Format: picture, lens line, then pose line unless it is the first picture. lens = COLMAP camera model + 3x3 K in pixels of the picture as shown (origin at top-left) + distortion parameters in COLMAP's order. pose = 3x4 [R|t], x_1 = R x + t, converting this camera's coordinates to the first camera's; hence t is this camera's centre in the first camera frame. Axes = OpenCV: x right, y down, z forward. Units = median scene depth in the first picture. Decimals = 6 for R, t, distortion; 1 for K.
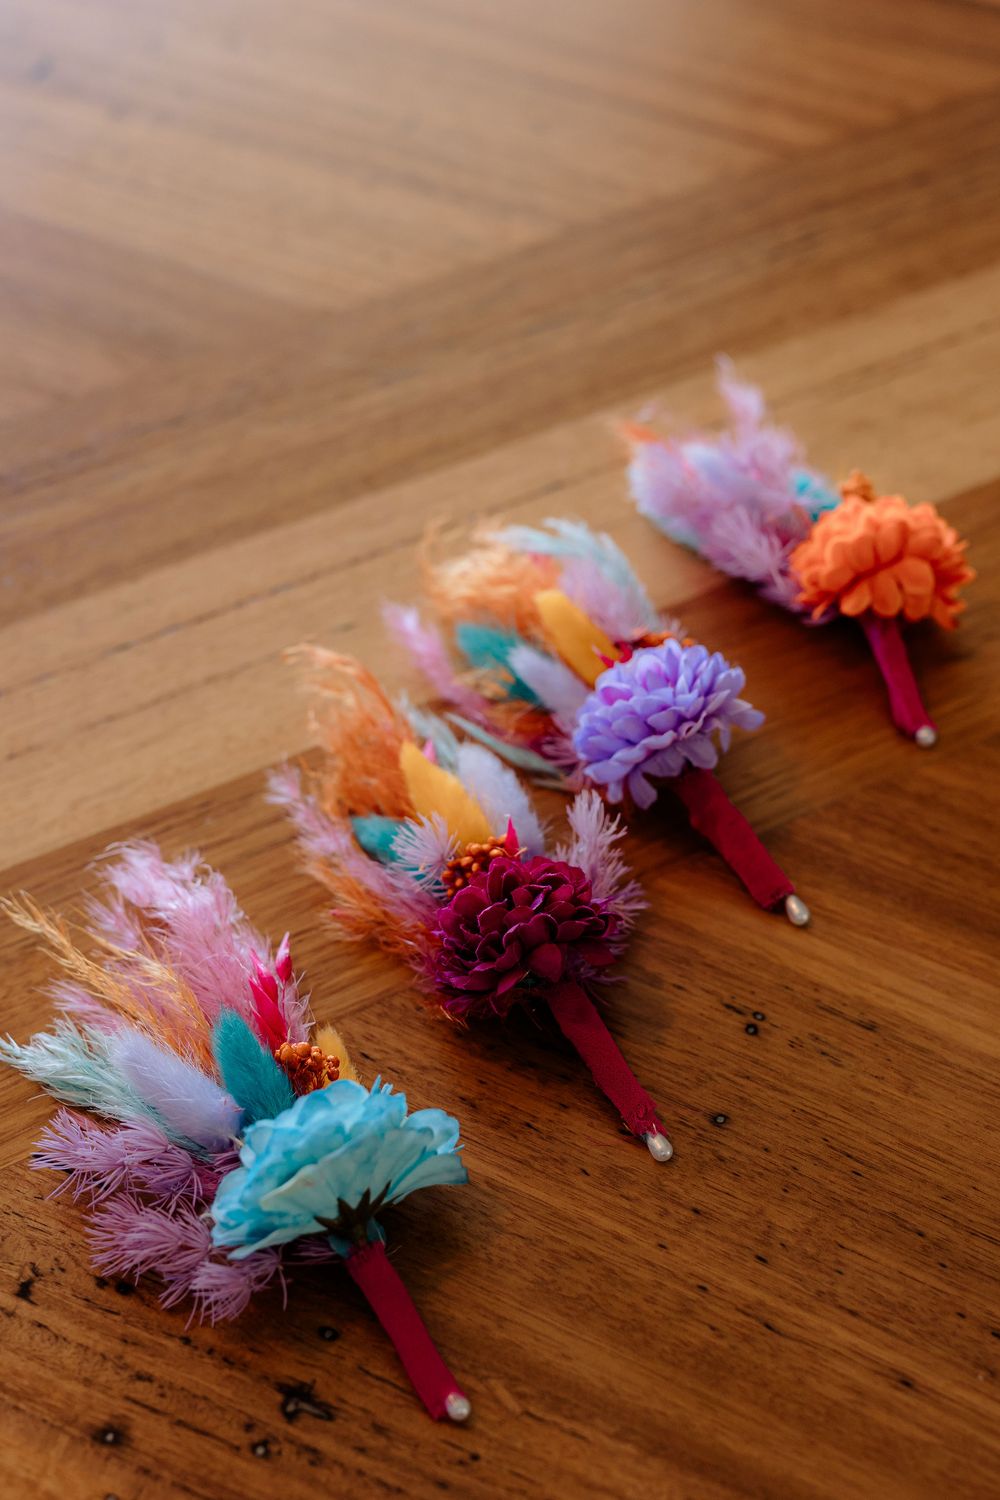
lens RADIAL K [[2221.8, 0, 500.0], [0, 2221.8, 750.0], [0, 0, 1]] dist [-0.008570, 0.036197]
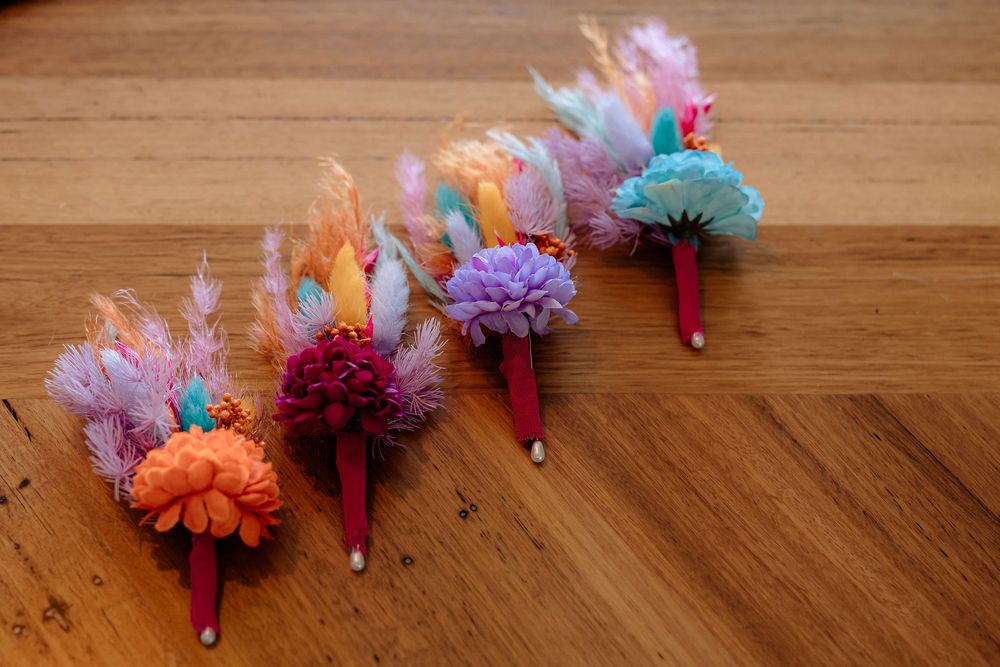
lens RADIAL K [[1481.2, 0, 496.4], [0, 1481.2, 308.9], [0, 0, 1]] dist [-0.008570, 0.036197]
pose [[0.901995, 0.376562, -0.211202, 0.279770], [-0.364940, 0.926366, 0.093088, -0.093450], [0.230703, -0.006889, 0.973000, 0.066251]]
